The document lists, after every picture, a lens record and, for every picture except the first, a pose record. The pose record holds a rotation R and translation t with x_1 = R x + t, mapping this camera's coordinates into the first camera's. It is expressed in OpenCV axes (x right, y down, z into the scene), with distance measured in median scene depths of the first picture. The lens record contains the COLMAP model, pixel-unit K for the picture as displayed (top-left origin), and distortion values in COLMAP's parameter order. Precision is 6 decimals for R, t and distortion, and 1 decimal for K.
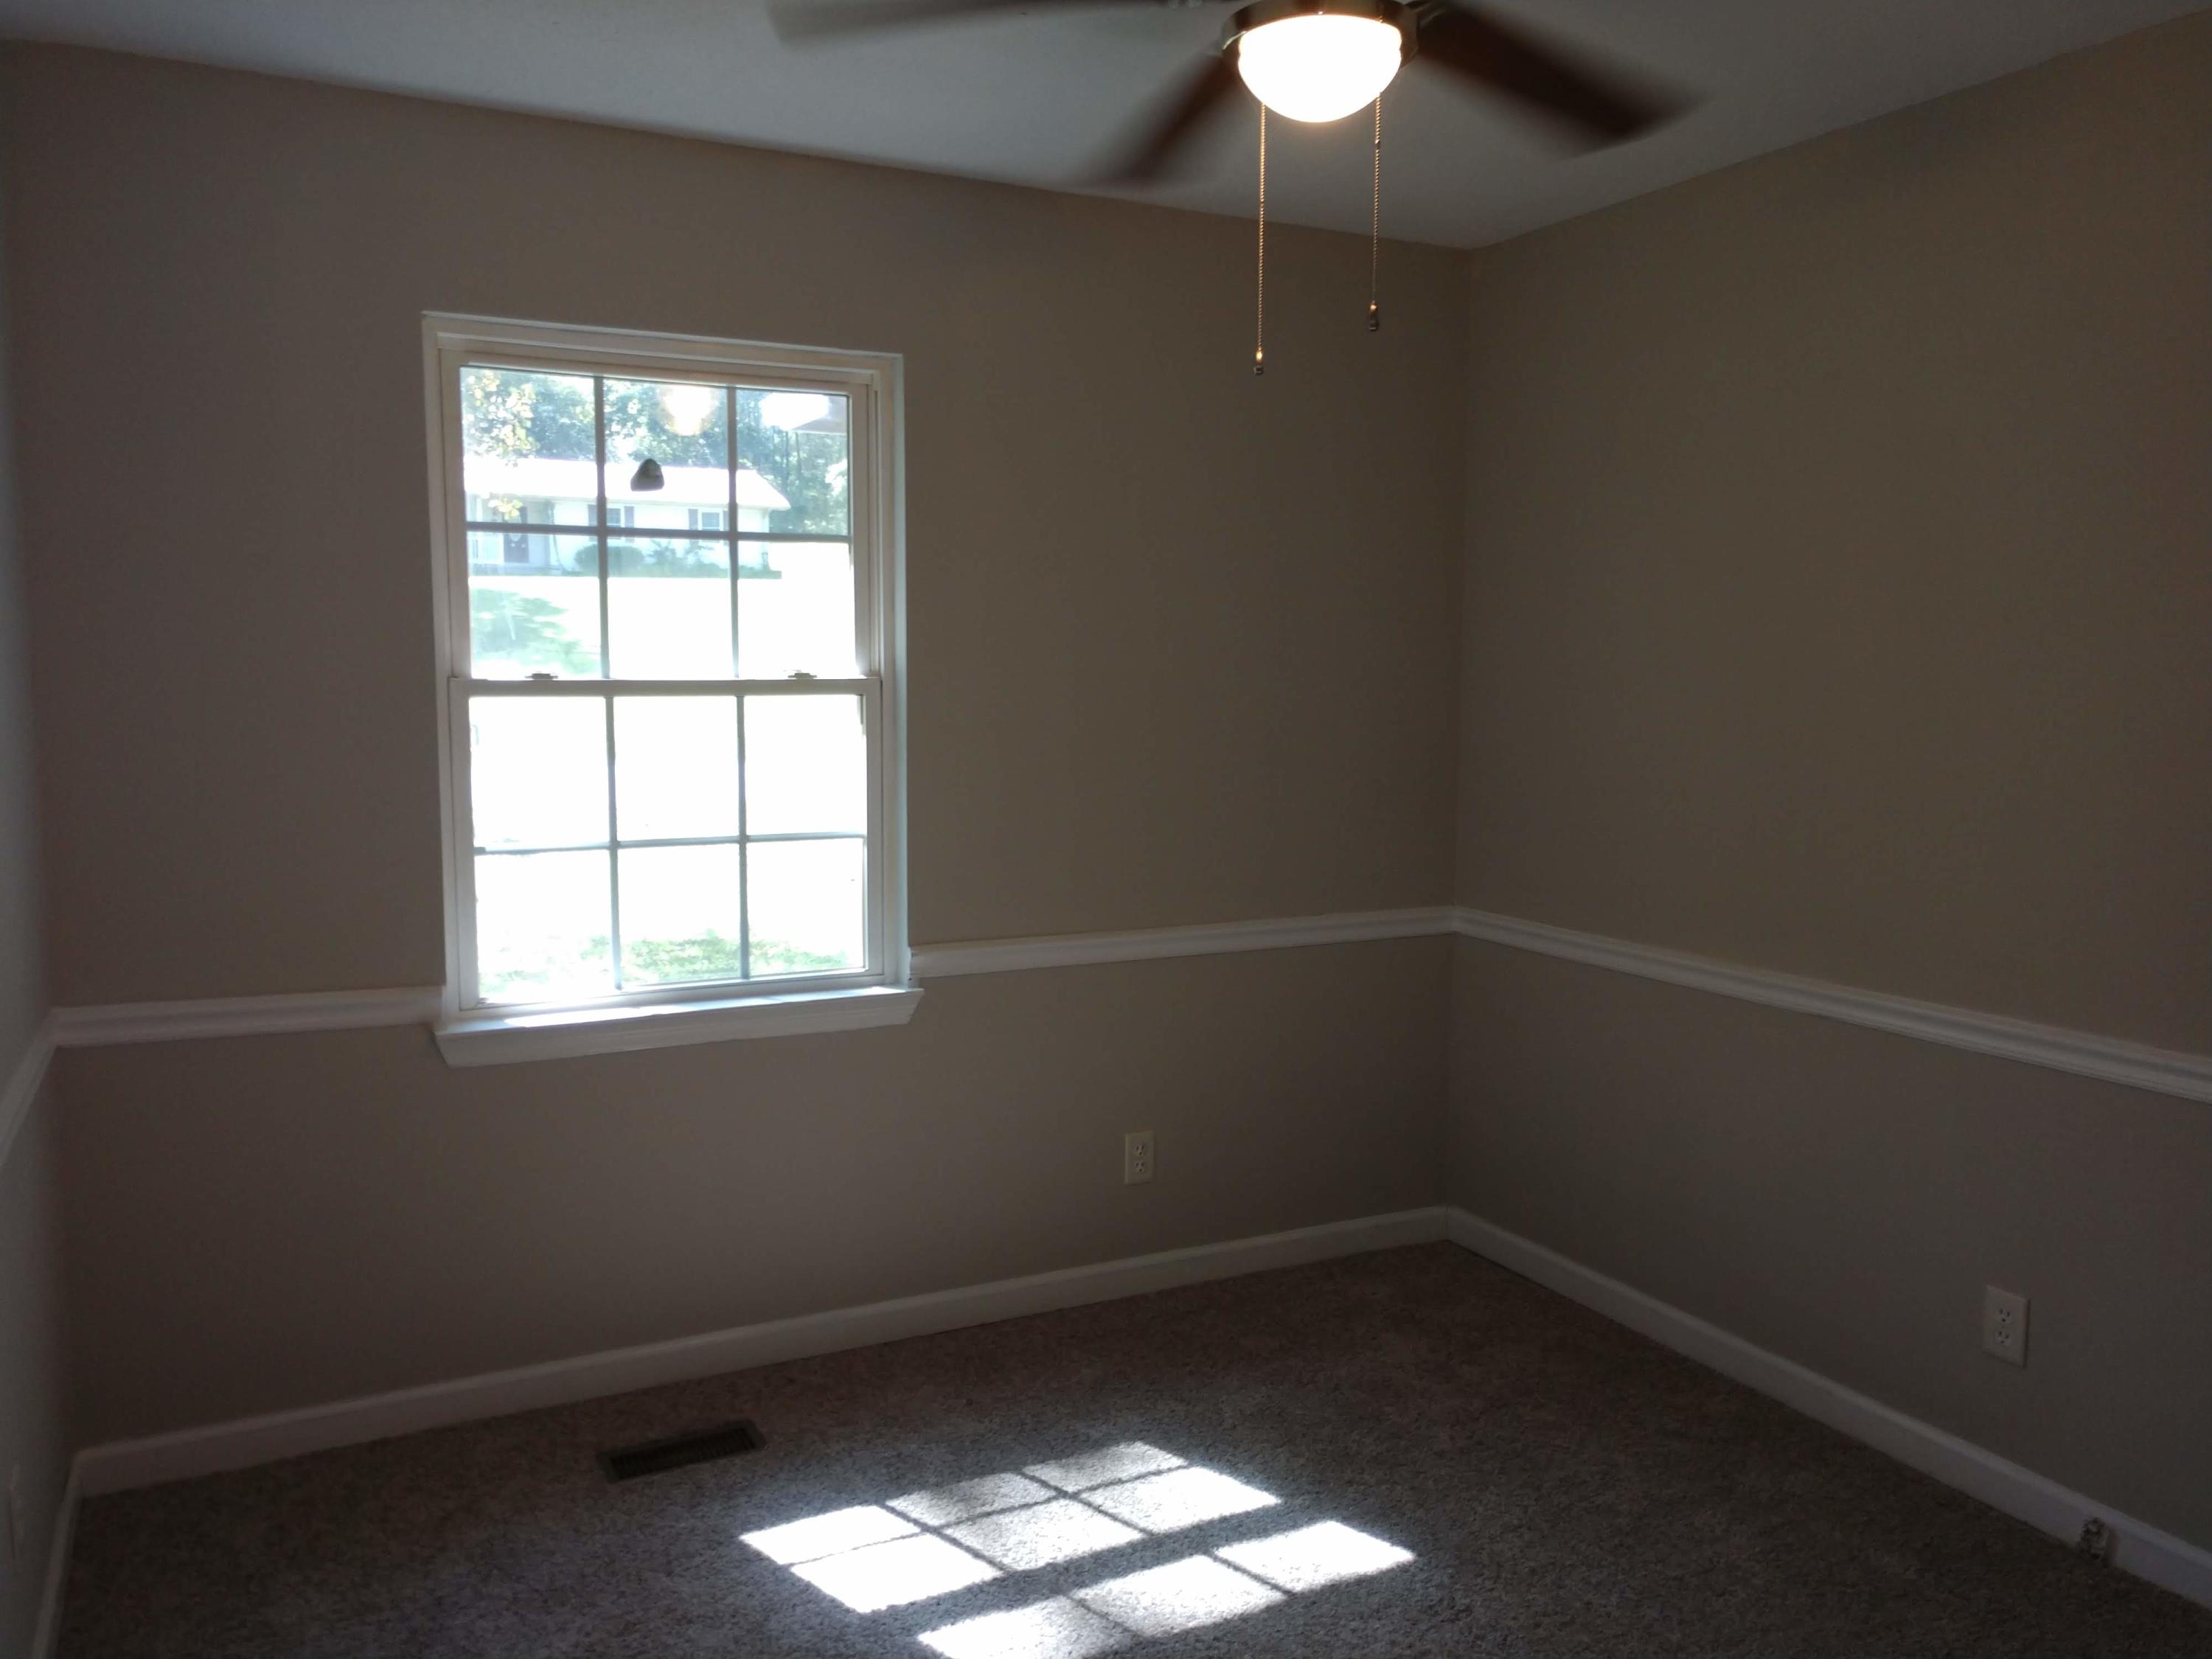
lens RADIAL K [[1689.7, 0, 1106.0], [0, 1689.7, 898.1], [0, 0, 1]] dist [-0.005169, -0.000417]
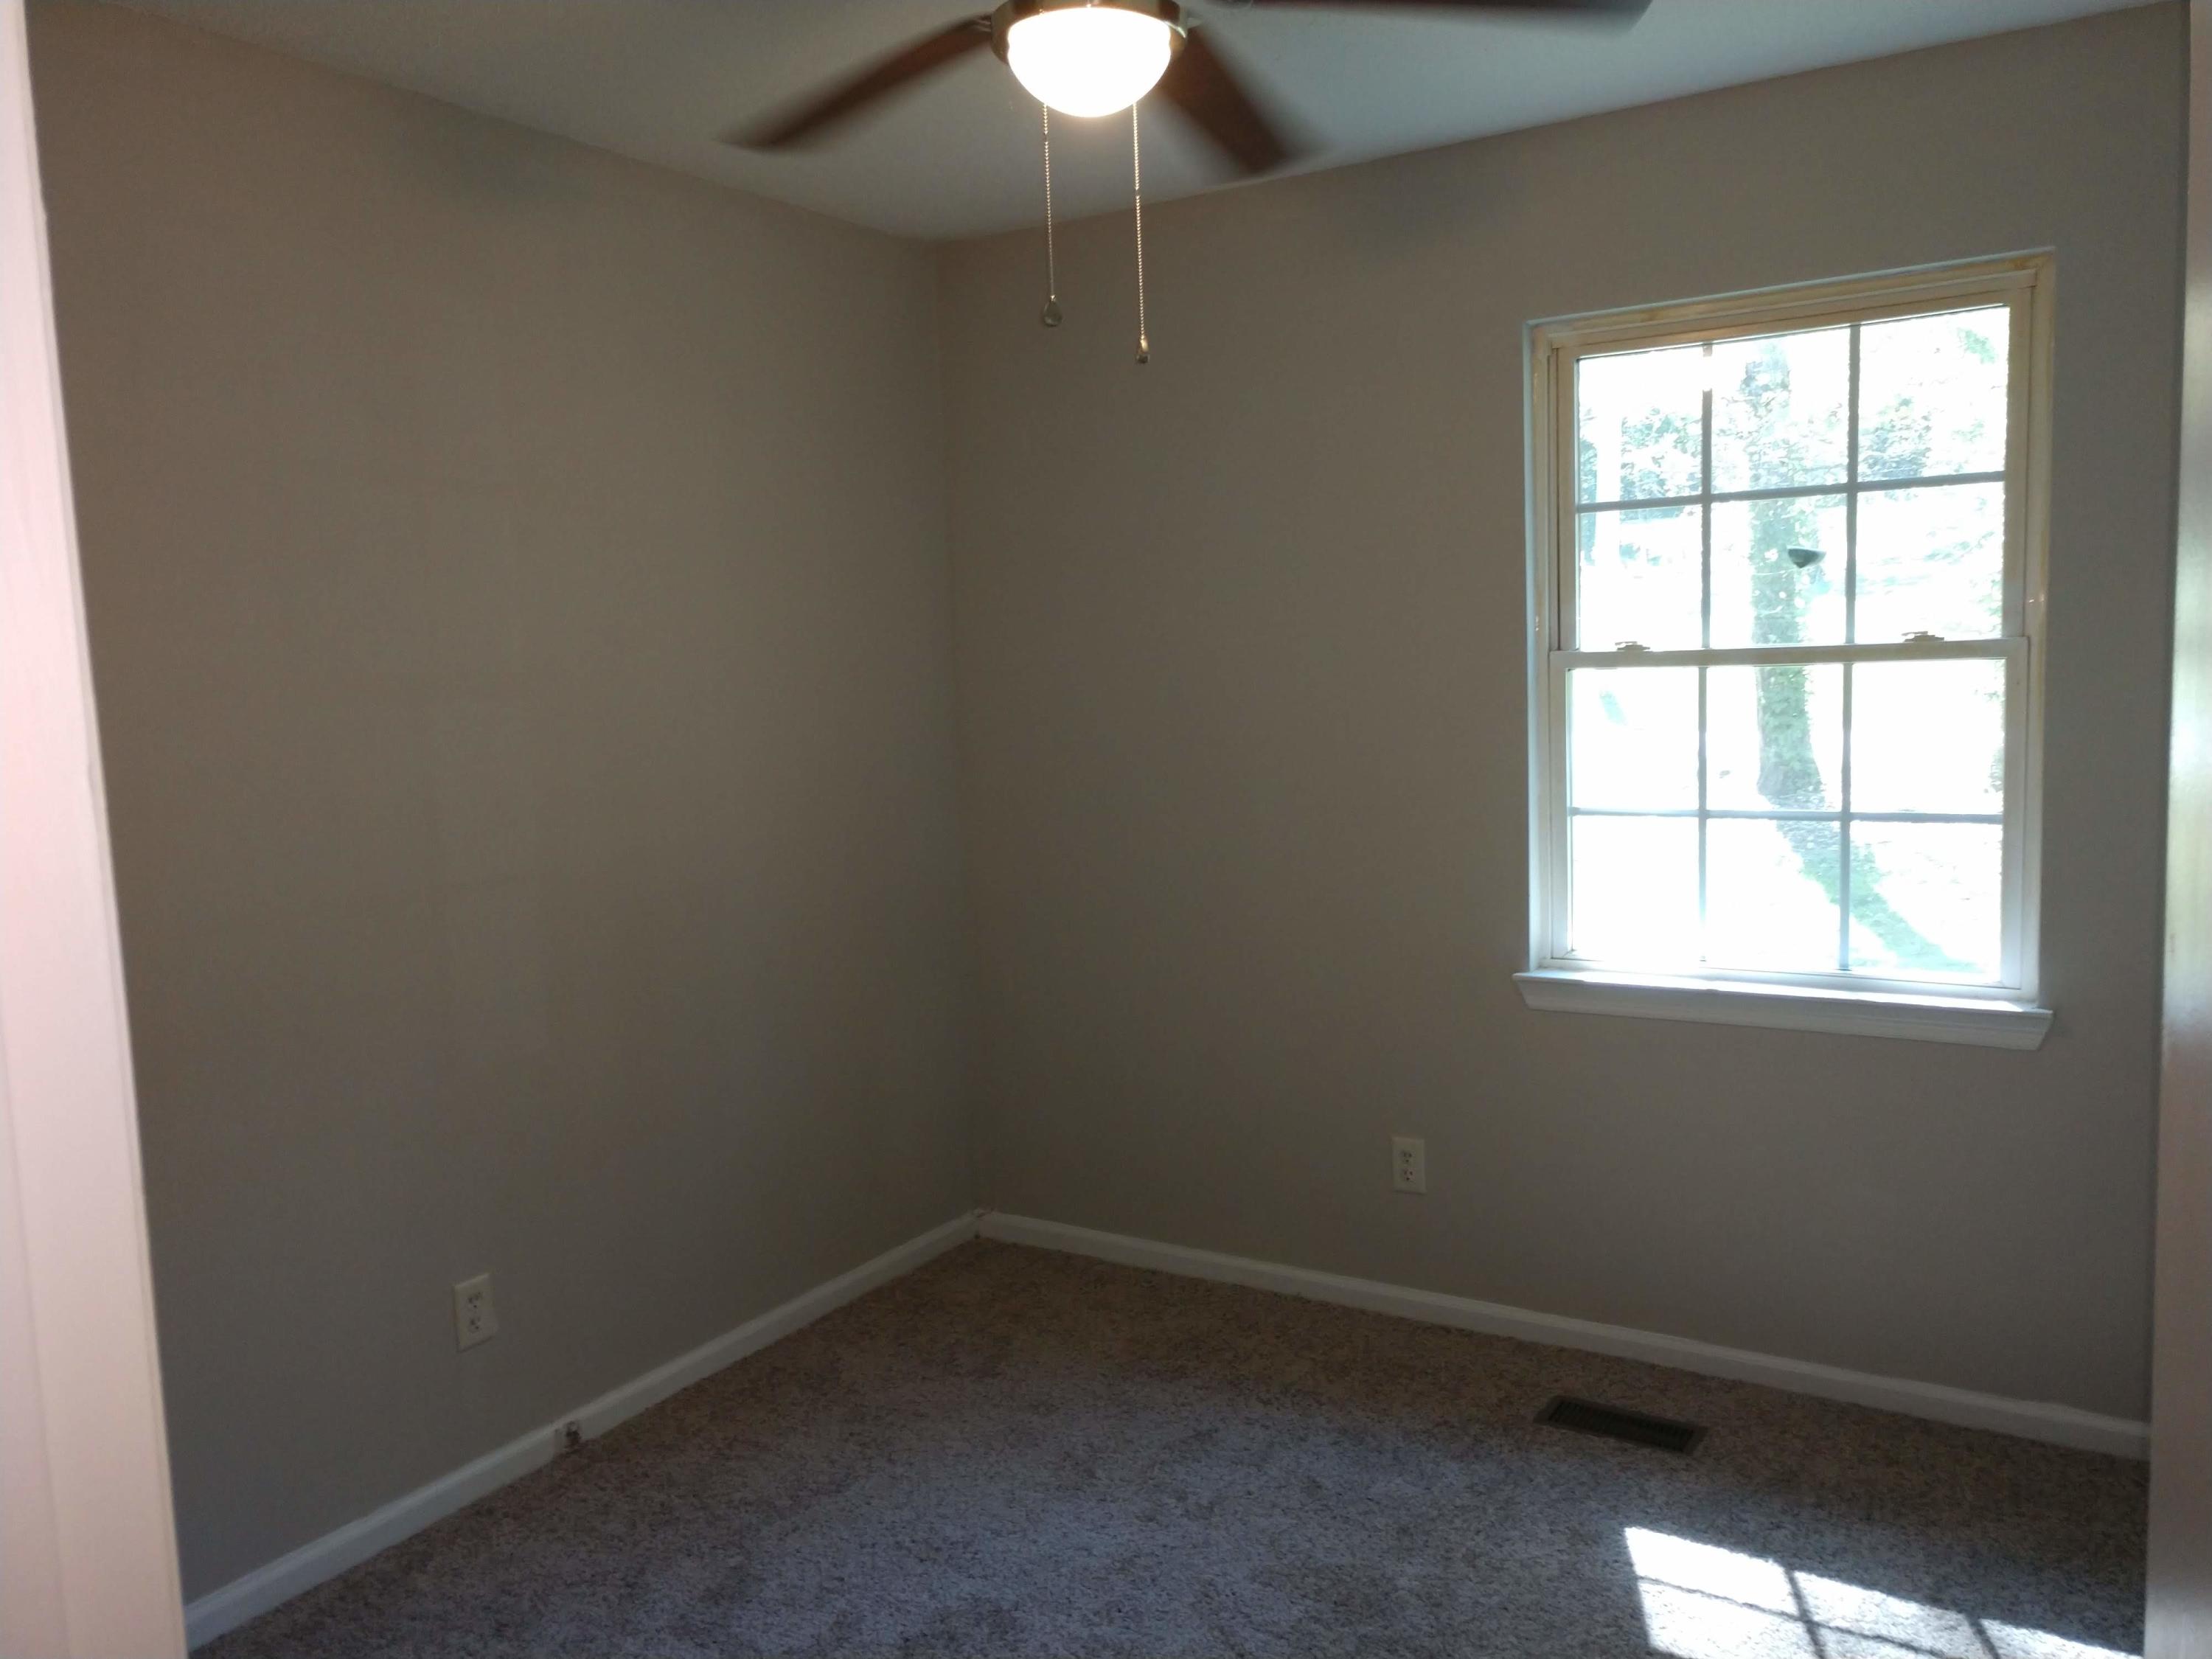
lens RADIAL K [[1687.4, 0, 1106.0], [0, 1687.4, 829.5], [0, 0, 1]] dist [-0.004725, -0.000575]
pose [[0.521630, 0.070439, -0.850259, 0.390321], [-0.080892, 0.996180, 0.032901, -0.028335], [0.849328, 0.051617, 0.525335, 0.197937]]
